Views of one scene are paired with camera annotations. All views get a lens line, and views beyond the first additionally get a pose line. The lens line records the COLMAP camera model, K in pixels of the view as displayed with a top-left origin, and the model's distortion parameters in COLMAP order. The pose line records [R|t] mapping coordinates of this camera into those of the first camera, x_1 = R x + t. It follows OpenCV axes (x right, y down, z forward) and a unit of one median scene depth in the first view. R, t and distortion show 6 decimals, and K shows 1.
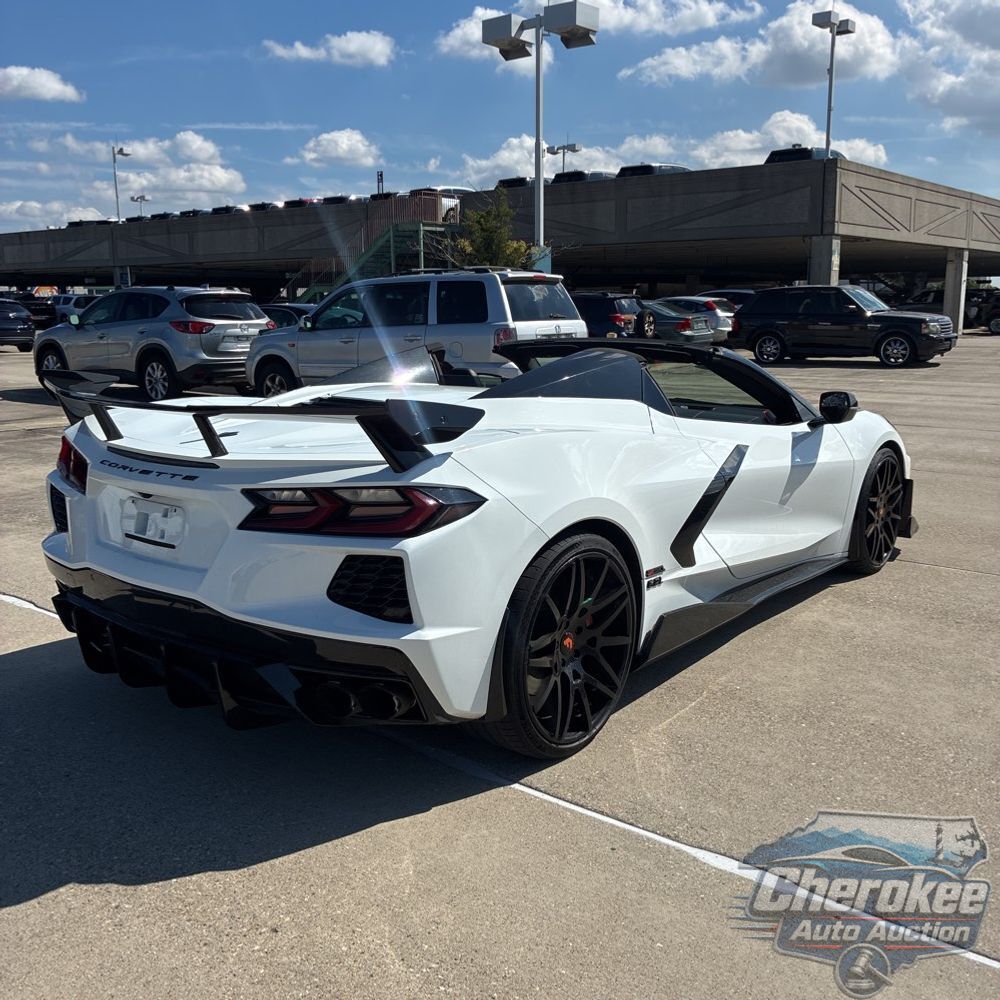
lens RADIAL K [[1011.9, 0, 502.4], [0, 1011.9, 483.3], [0, 0, 1]] dist [0.022681, 0.000000]
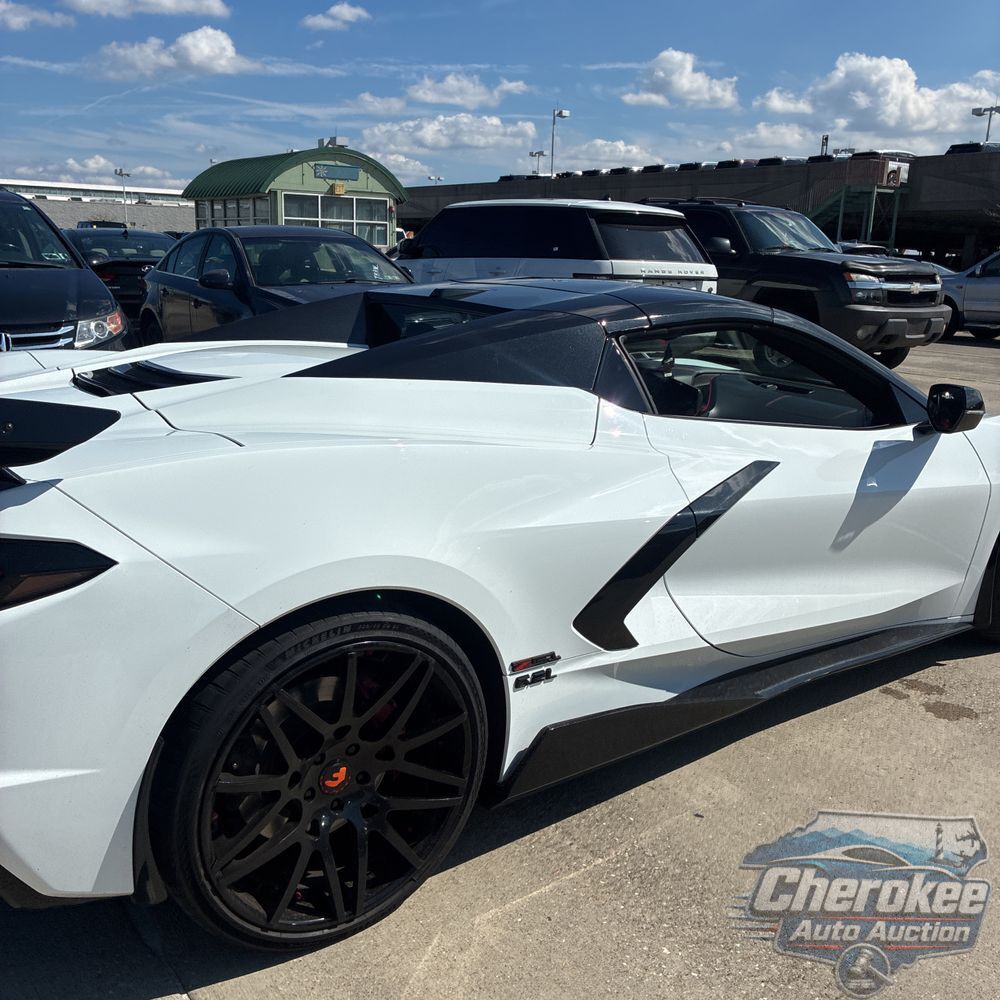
lens RADIAL K [[1011.9, 0, 496.9], [0, 1011.9, 502.0], [0, 0, 1]] dist [0.022681, 0.000000]
pose [[0.966257, 0.083655, -0.243617, 0.294155], [-0.064344, 0.994199, 0.086188, -0.073004], [0.249414, -0.067604, 0.966034, 0.401541]]
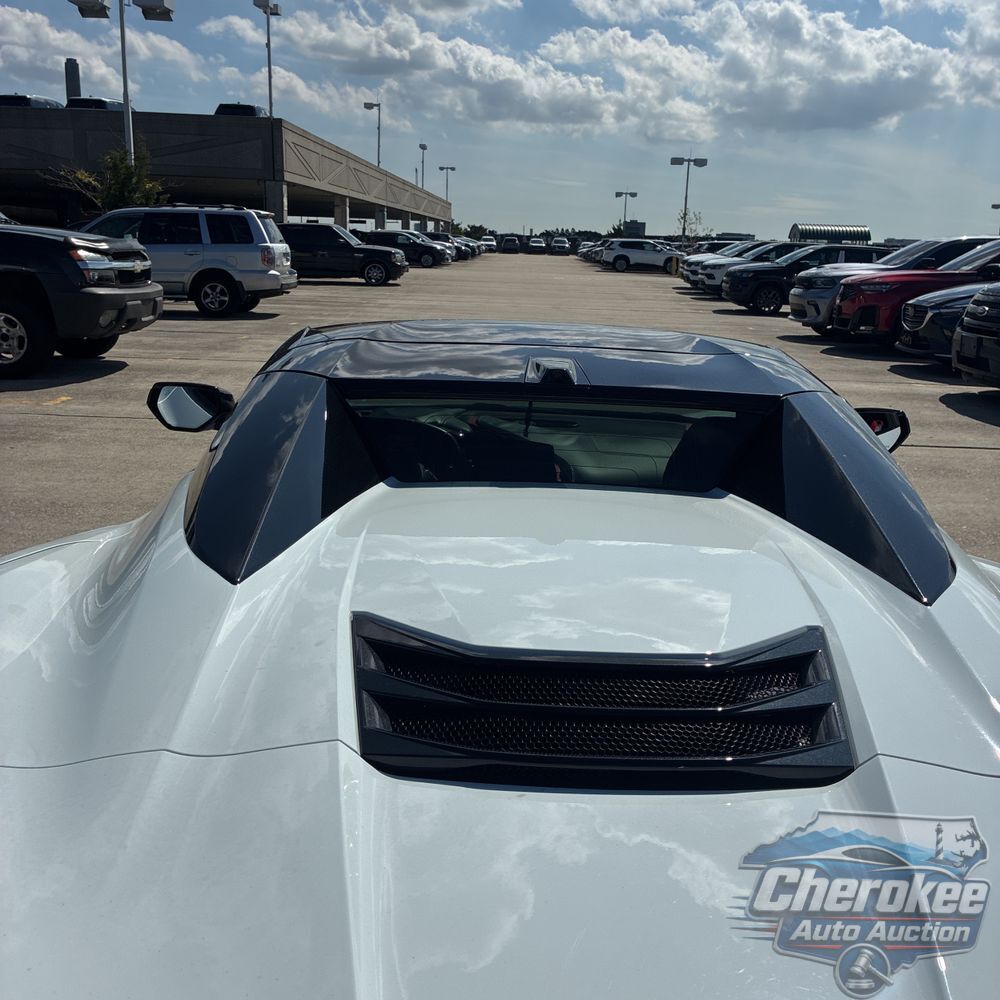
lens RADIAL K [[1011.9, 0, 518.0], [0, 1011.9, 498.4], [0, 0, 1]] dist [0.022681, 0.000000]
pose [[0.772202, -0.135426, 0.620777, -0.380391], [0.071391, 0.989327, 0.127022, -0.186878], [-0.631353, -0.053769, 0.773629, 0.870558]]
